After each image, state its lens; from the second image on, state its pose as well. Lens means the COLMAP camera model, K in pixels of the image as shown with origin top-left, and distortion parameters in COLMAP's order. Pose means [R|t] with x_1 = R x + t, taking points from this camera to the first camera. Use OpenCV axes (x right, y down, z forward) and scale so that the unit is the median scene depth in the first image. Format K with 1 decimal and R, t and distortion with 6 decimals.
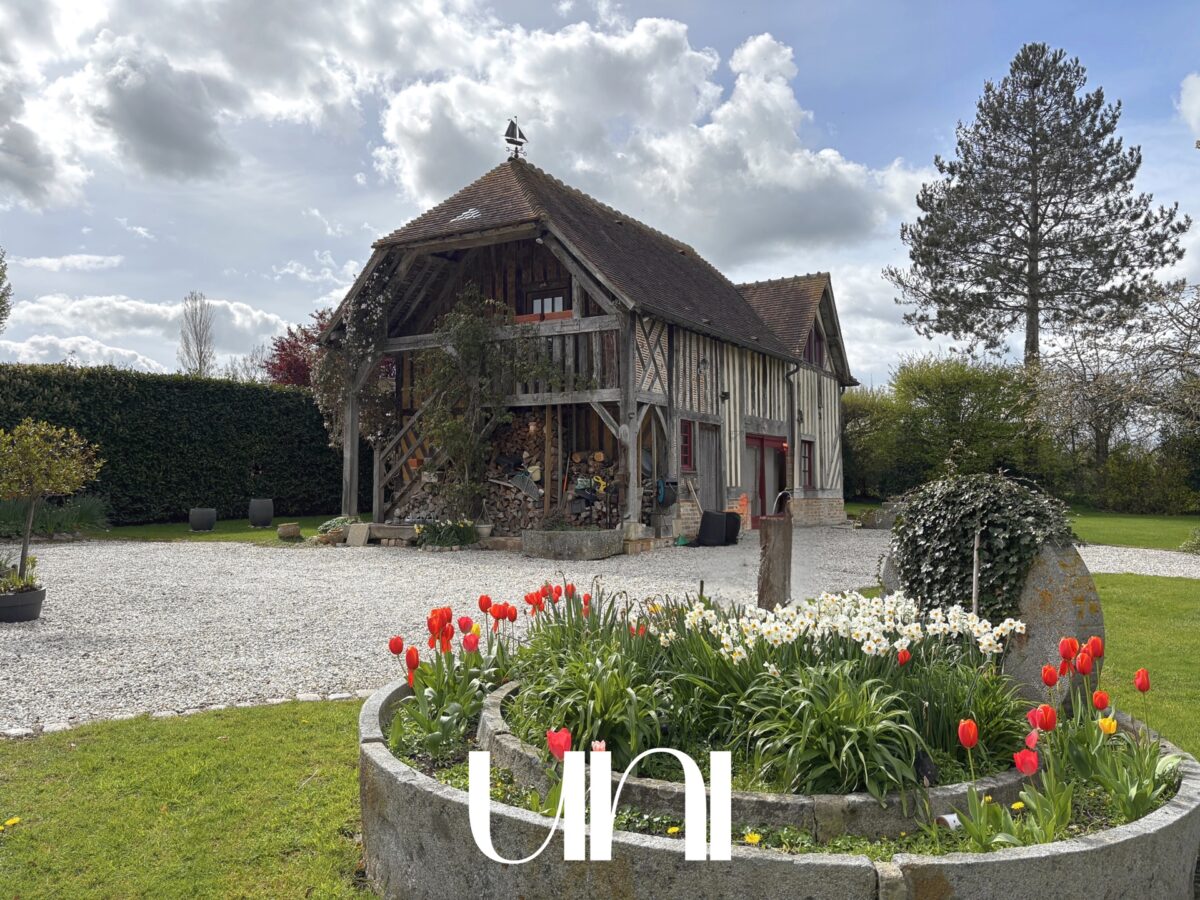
lens RADIAL K [[884.9, 0, 600.0], [0, 884.9, 450.0], [0, 0, 1]] dist [-0.001181, 0.000599]
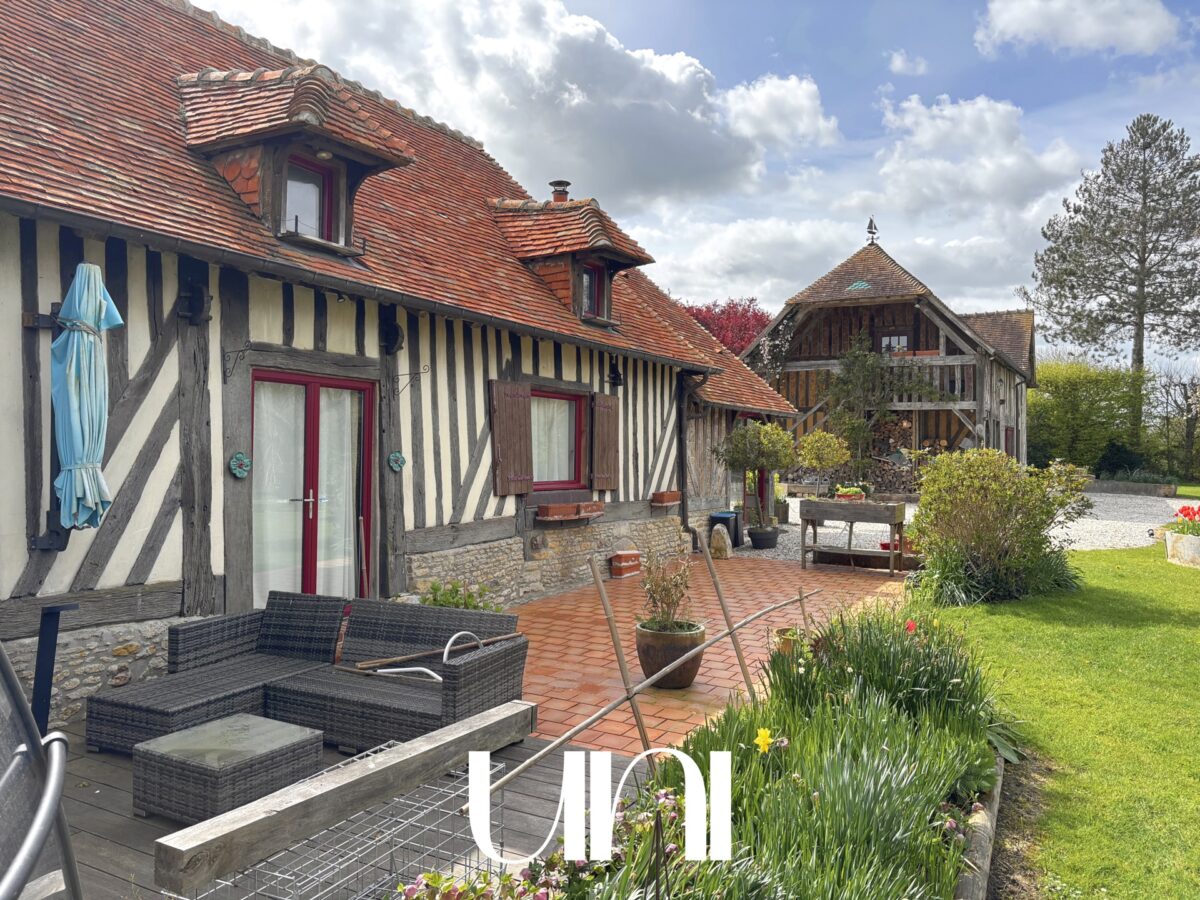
lens RADIAL K [[915.0, 0, 600.0], [0, 915.0, 450.0], [0, 0, 1]] dist [-0.004183, -0.007445]
pose [[0.999650, 0.006904, 0.025542, -0.617645], [-0.007675, 0.999514, 0.030201, -0.022407], [-0.025321, -0.030386, 0.999217, -0.572104]]
